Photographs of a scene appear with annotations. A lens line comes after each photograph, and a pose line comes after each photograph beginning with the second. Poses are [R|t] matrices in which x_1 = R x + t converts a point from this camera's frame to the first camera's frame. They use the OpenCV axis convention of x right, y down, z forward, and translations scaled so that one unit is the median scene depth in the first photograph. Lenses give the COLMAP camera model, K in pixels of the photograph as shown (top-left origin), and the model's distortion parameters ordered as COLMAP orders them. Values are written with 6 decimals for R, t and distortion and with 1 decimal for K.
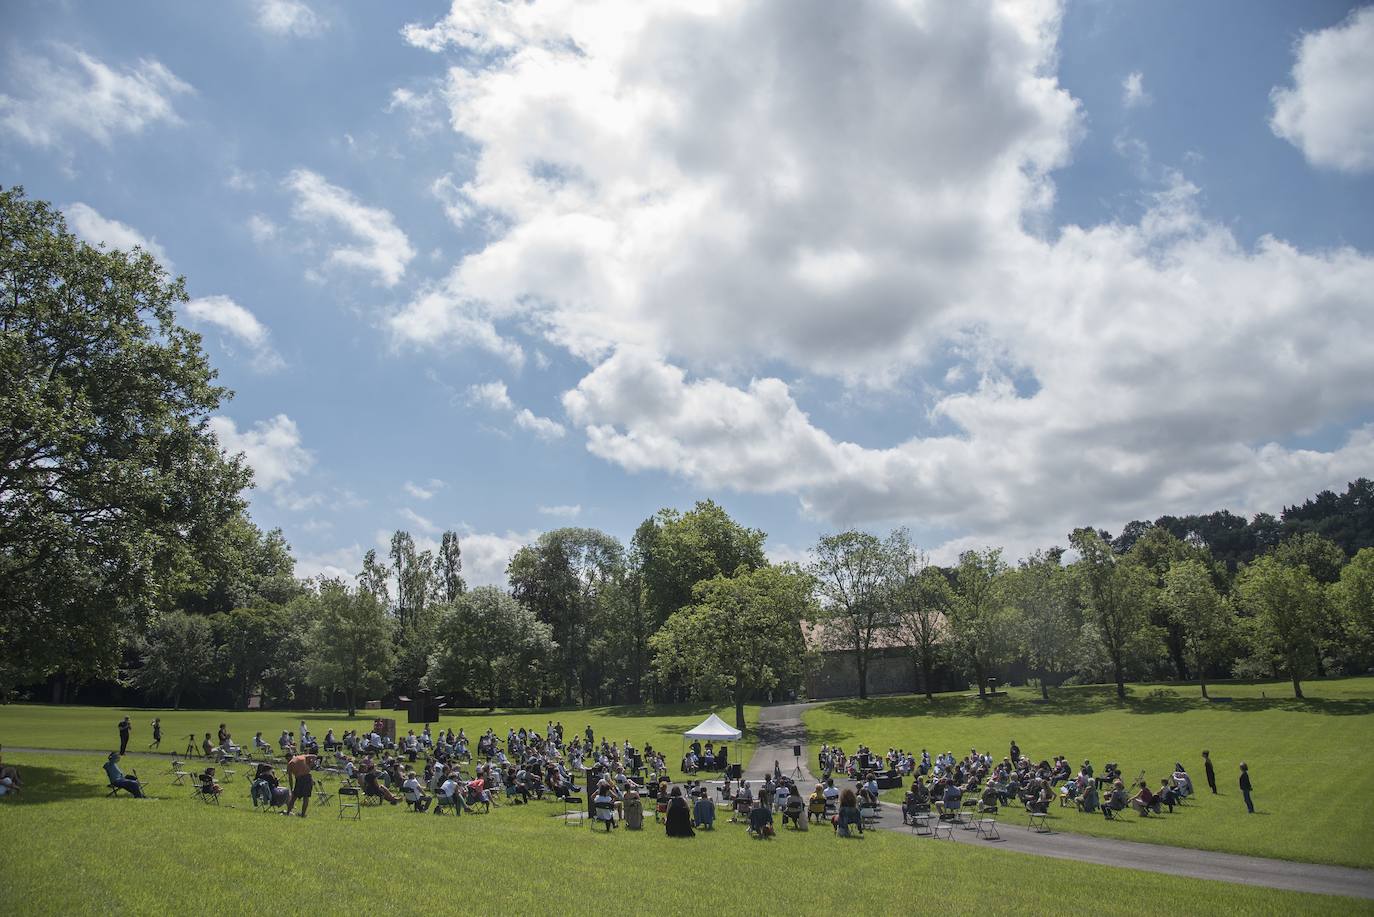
lens RADIAL K [[1037.6, 0, 701.0], [0, 1037.6, 413.2], [0, 0, 1]] dist [-0.111470, 0.096345]
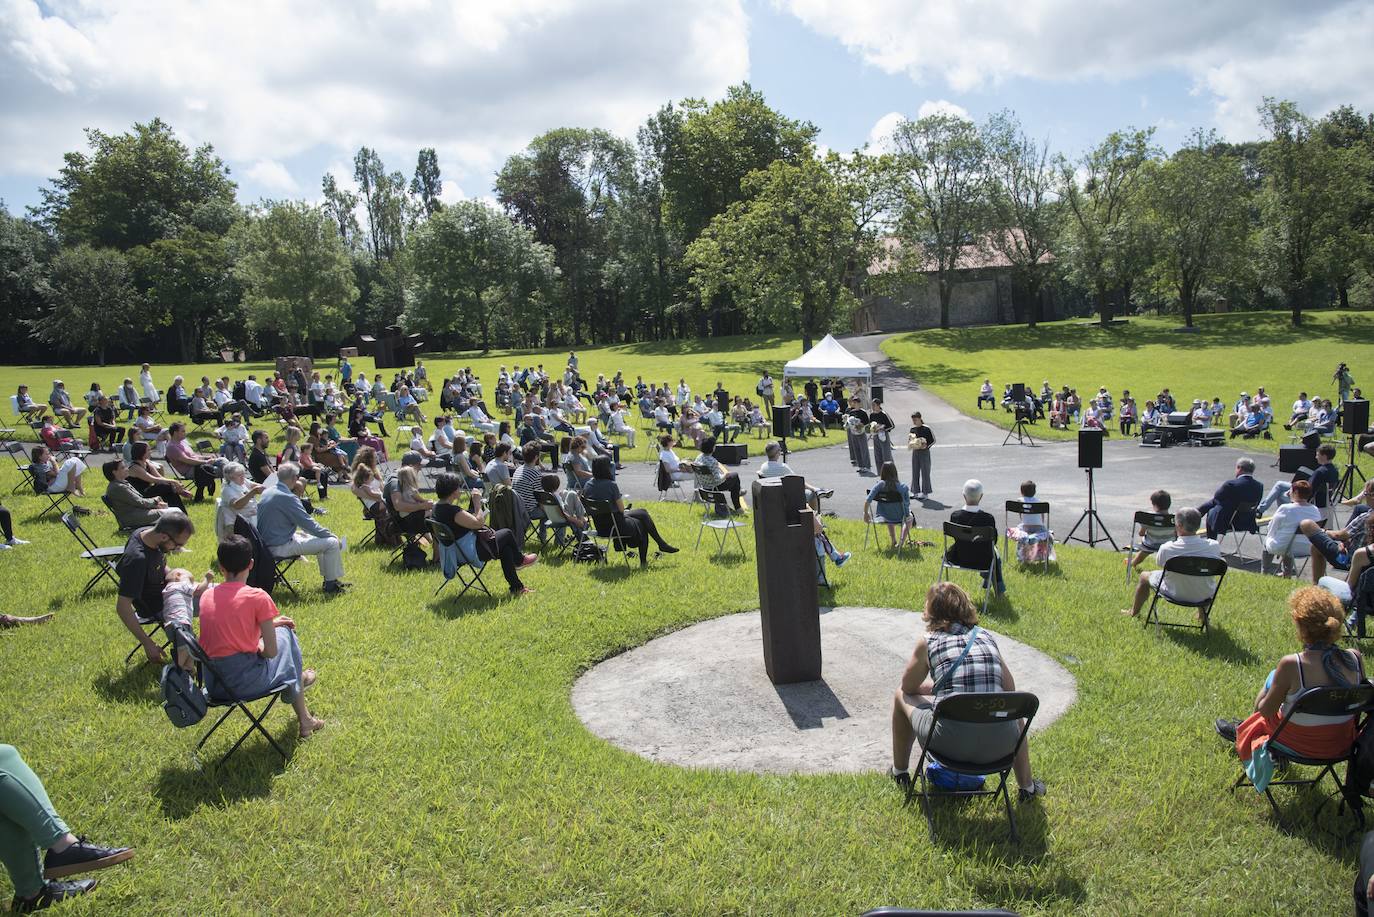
lens RADIAL K [[920.3, 0, 684.7], [0, 920.3, 444.3], [0, 0, 1]] dist [-0.122998, 0.065540]
pose [[0.999857, -0.016791, -0.002223, -0.043619], [0.016450, 0.931385, 0.363664, 0.092466], [-0.004036, -0.363648, 0.931528, 0.282220]]
